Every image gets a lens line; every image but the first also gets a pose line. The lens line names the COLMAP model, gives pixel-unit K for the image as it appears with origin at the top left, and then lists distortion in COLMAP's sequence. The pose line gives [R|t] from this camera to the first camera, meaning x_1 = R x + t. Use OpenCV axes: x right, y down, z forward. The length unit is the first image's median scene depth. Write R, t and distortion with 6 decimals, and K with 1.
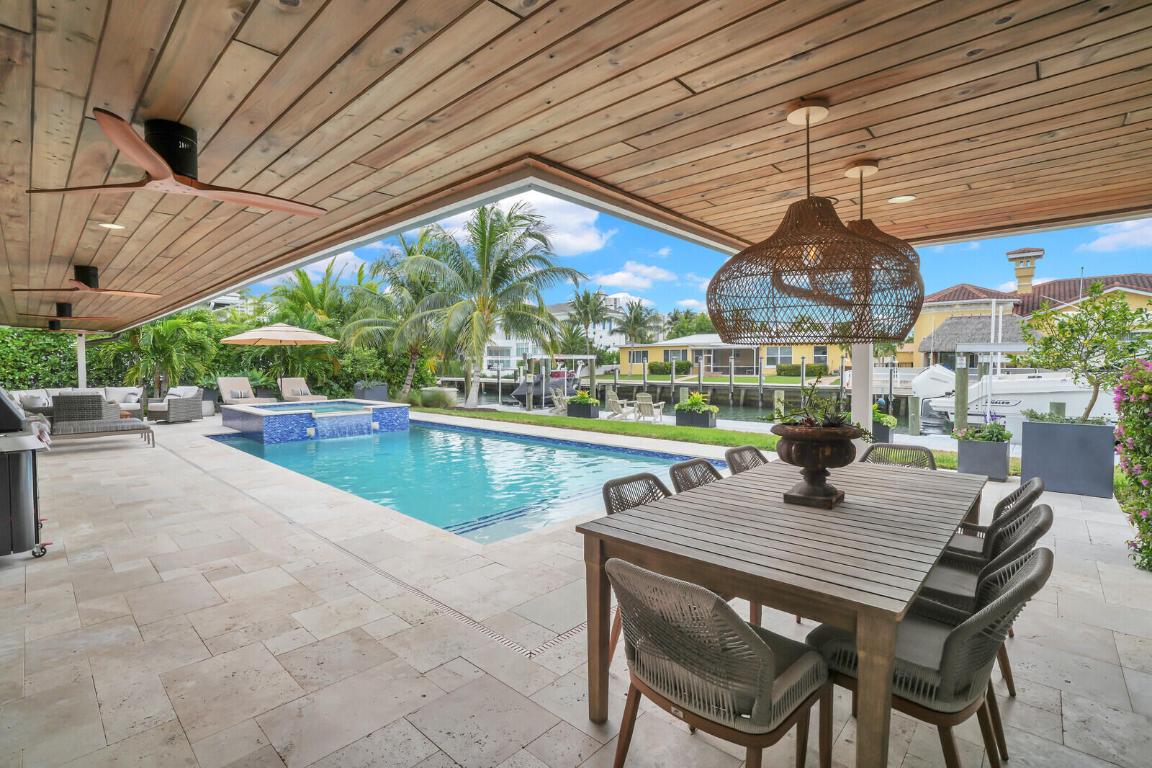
lens RADIAL K [[529.2, 0, 576.5], [0, 529.2, 372.7], [0, 0, 1]] dist [-0.003268, -0.000264]
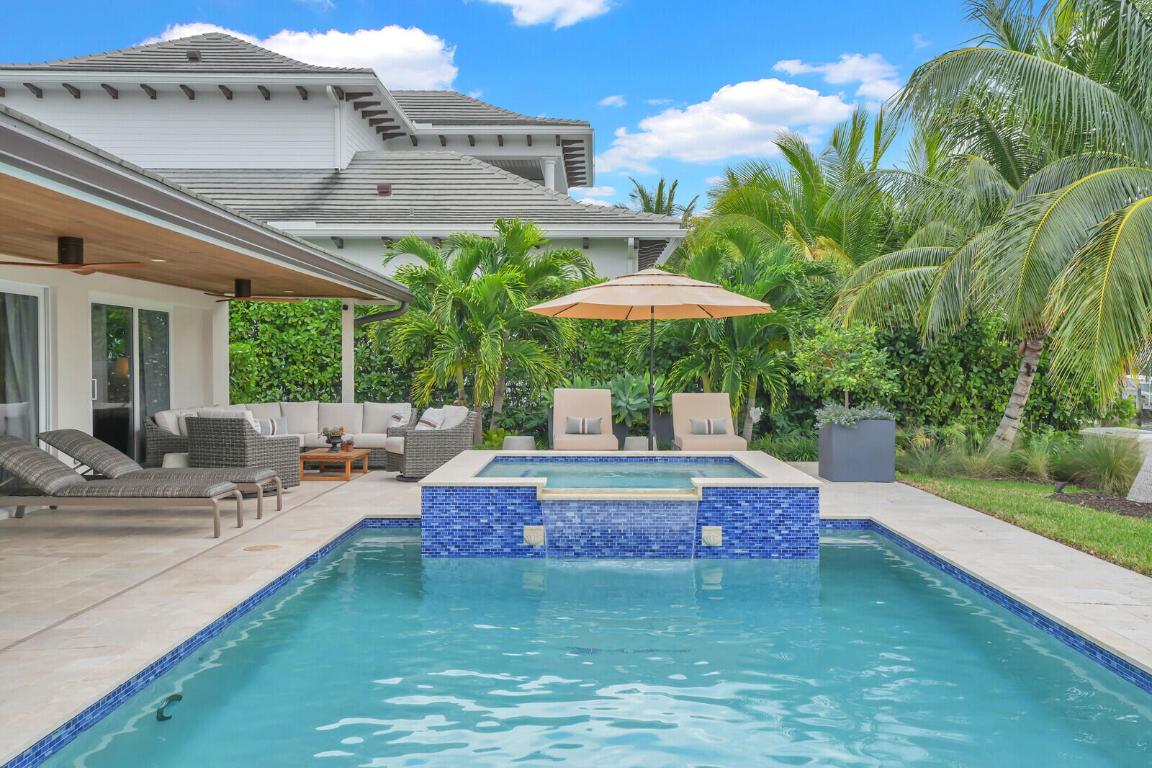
lens RADIAL K [[1098.0, 0, 576.0], [0, 1098.0, 384.0], [0, 0, 1]] dist [0.019180, 0.017856]
pose [[0.667709, 0.019623, -0.744163, 0.082365], [-0.018770, 0.999778, 0.009521, -0.005300], [0.744185, 0.007611, 0.667930, 0.363228]]
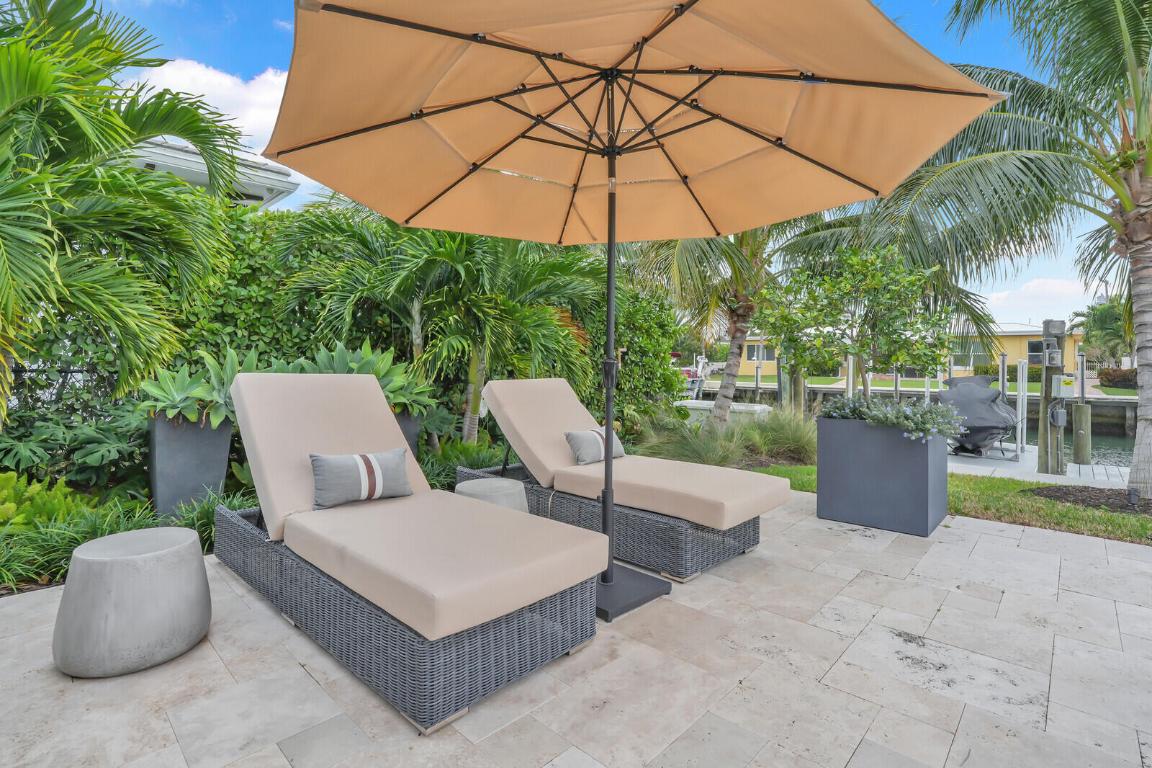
lens RADIAL K [[560.4, 0, 579.1], [0, 560.4, 374.7], [0, 0, 1]] dist [-0.055506, 0.000172]
pose [[0.999591, 0.005720, -0.028004, -0.592701], [-0.005795, 0.999980, -0.002624, 0.010948], [0.027988, 0.002785, 0.999604, 0.872087]]
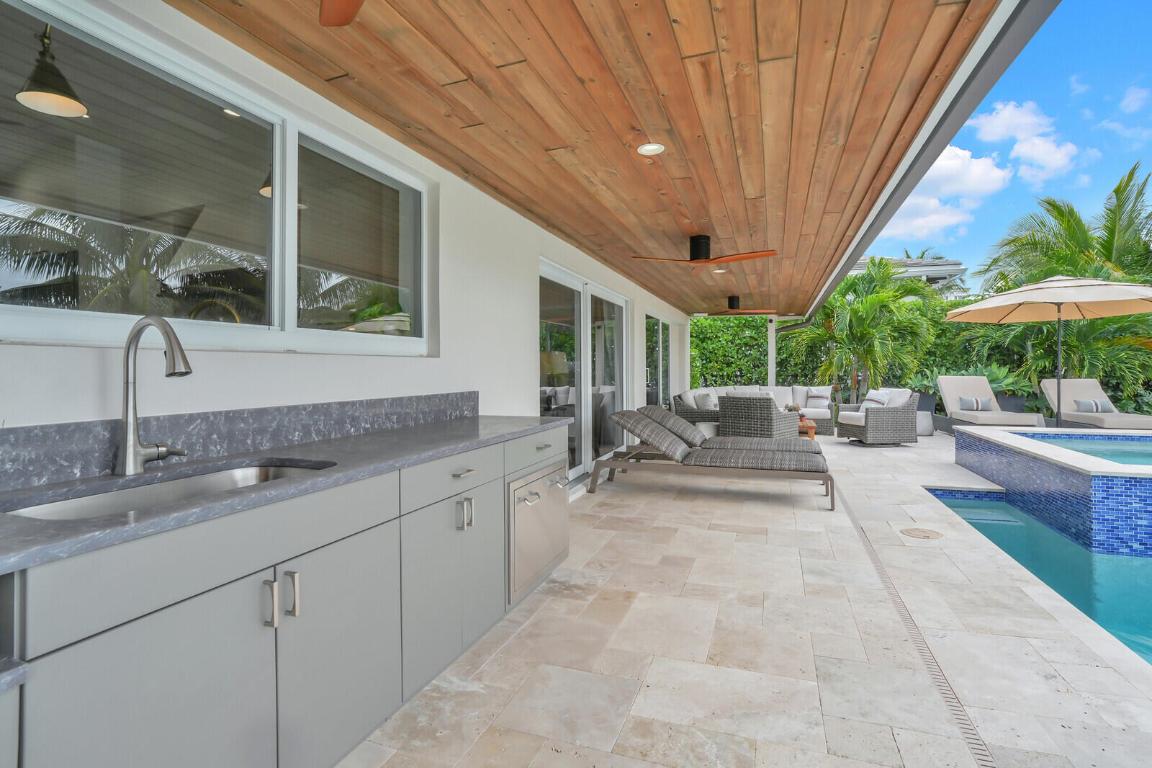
lens RADIAL K [[529.2, 0, 576.5], [0, 529.2, 372.7], [0, 0, 1]] dist [-0.003268, -0.000264]
pose [[0.393352, 0.005151, -0.919373, -0.275246], [-0.010392, 0.999945, 0.001156, 0.009423], [0.919329, 0.009099, 0.393384, 0.361459]]
